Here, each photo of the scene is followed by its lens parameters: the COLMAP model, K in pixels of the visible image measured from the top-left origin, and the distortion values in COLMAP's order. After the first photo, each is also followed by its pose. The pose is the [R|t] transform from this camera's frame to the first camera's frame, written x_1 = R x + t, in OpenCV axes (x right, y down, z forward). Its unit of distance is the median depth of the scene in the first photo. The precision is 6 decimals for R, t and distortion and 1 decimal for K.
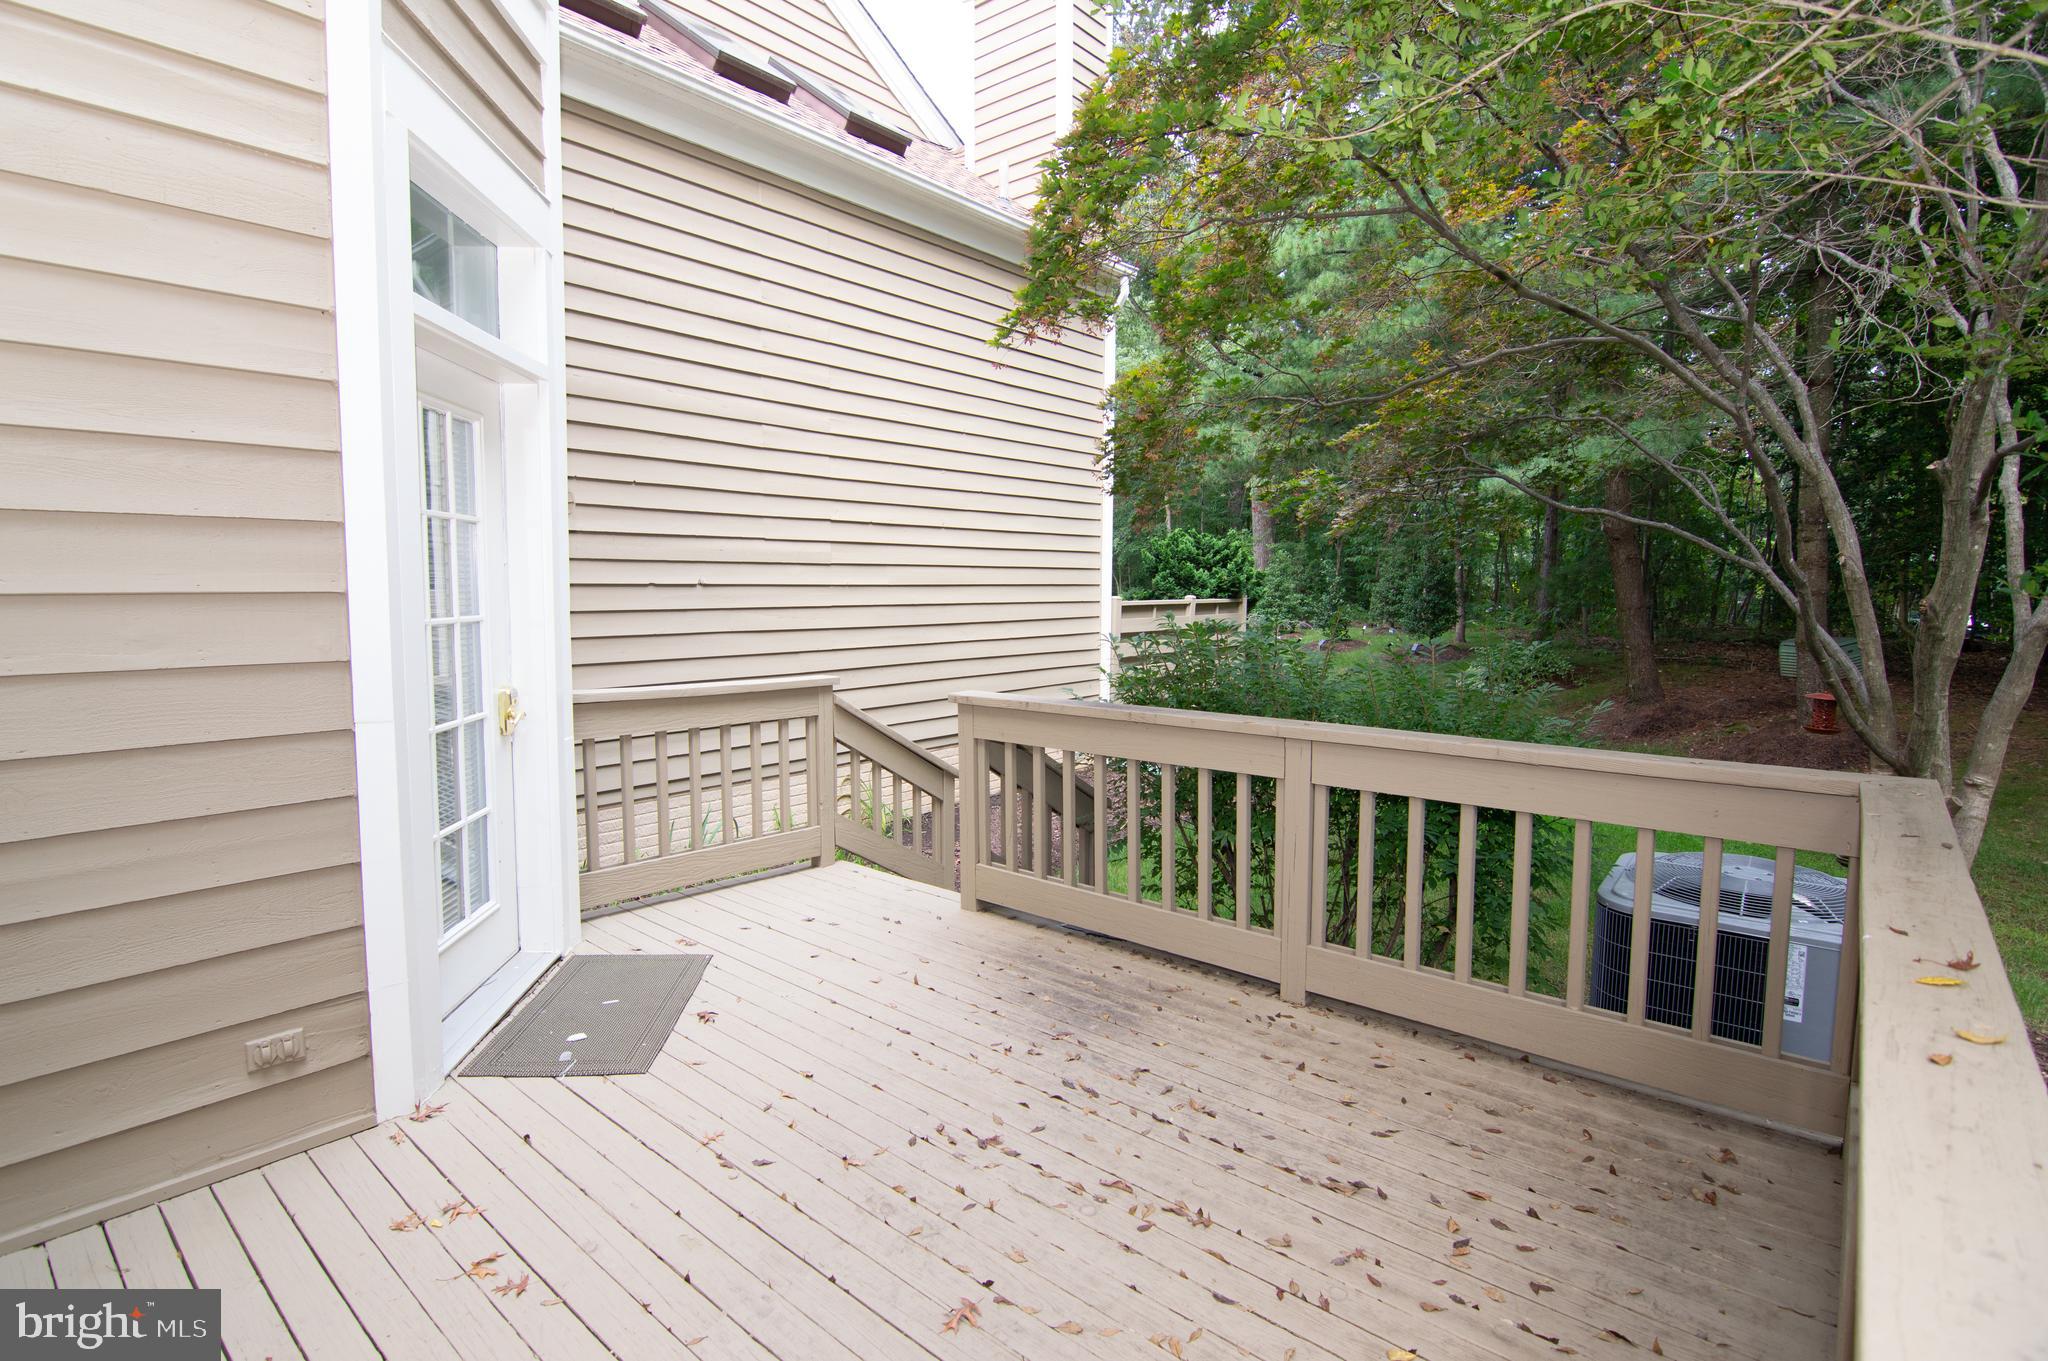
lens RADIAL K [[1015.6, 0, 1012.1], [0, 1015.6, 677.8], [0, 0, 1]] dist [-0.000027, -0.013865]
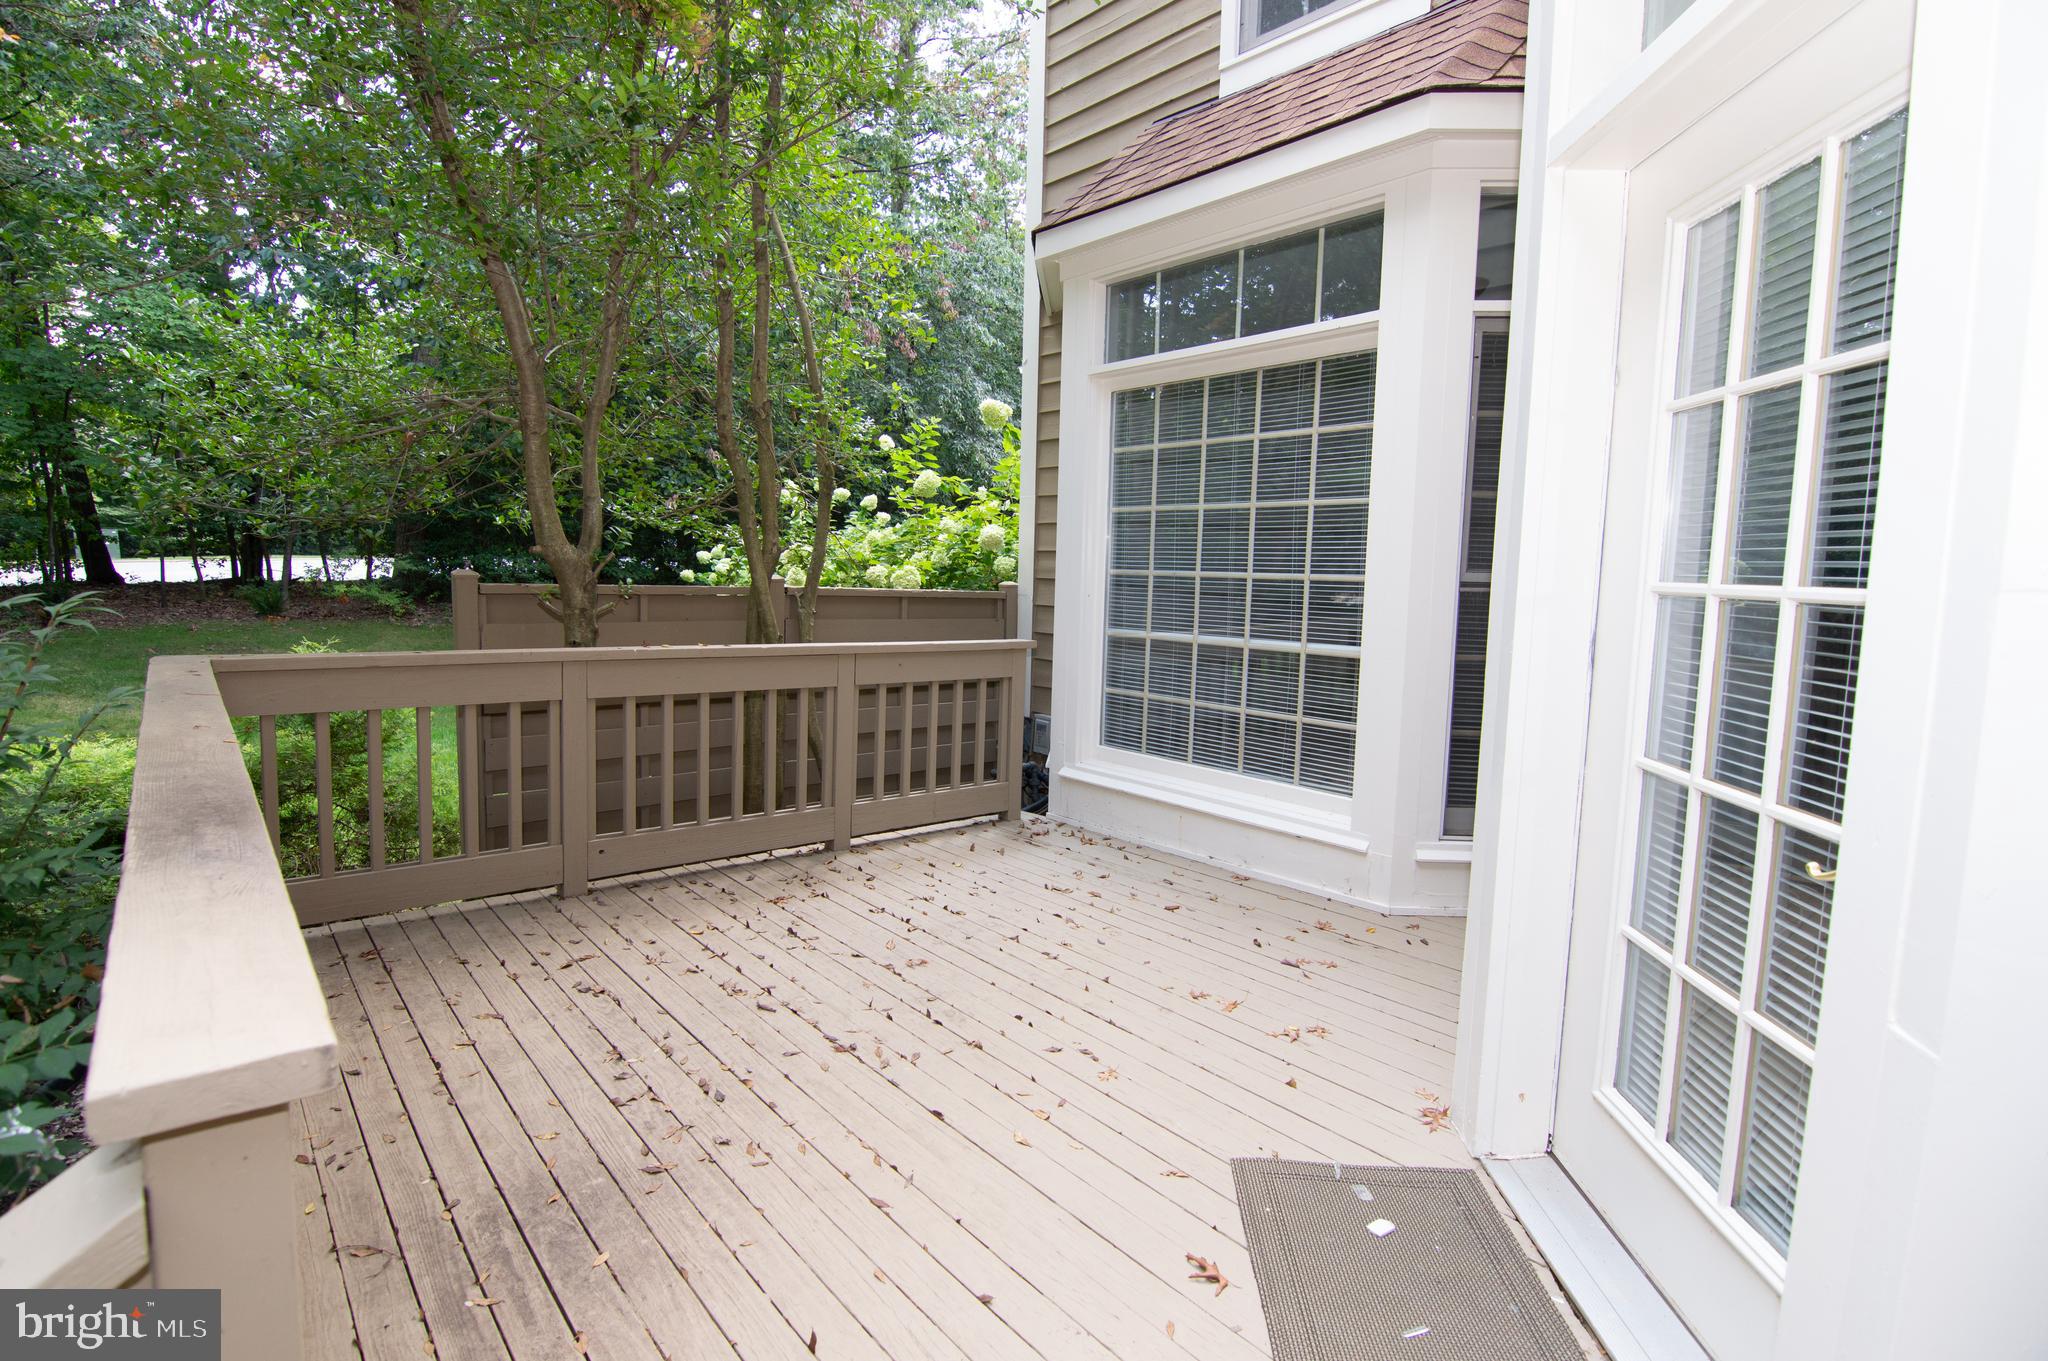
lens RADIAL K [[1040.6, 0, 1004.1], [0, 1040.6, 676.7], [0, 0, 1]] dist [-0.000623, -0.015709]
pose [[-0.986325, -0.049192, 0.157297, -0.293647], [-0.019559, 0.982610, 0.184651, -0.112323], [-0.163645, 0.179049, -0.970135, 1.698810]]
